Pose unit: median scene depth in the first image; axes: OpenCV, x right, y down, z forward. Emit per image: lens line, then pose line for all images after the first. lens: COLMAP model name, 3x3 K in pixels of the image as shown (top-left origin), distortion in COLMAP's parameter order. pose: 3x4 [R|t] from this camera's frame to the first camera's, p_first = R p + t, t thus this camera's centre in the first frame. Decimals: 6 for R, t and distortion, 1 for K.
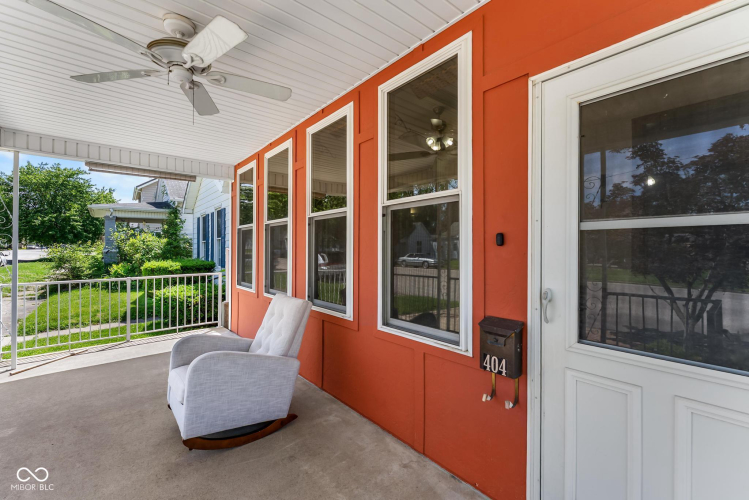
lens RADIAL K [[323.3, 0, 374.2], [0, 323.3, 242.6], [0, 0, 1]] dist [0.000512, 0.000176]
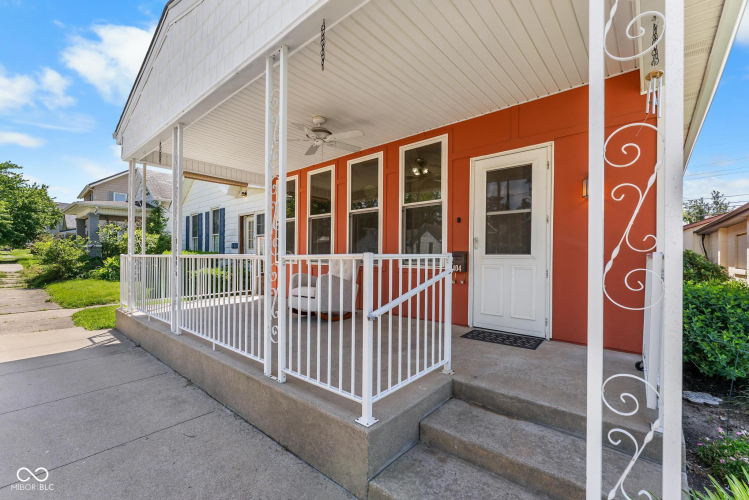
lens RADIAL K [[319.9, 0, 374.5], [0, 319.9, 250.0], [0, 0, 1]] dist [0.000265, -0.000019]
pose [[0.986922, 0.006817, 0.161053, -0.307508], [-0.007393, 0.999968, 0.002981, 0.103435], [-0.161028, -0.004133, 0.986941, -0.632748]]
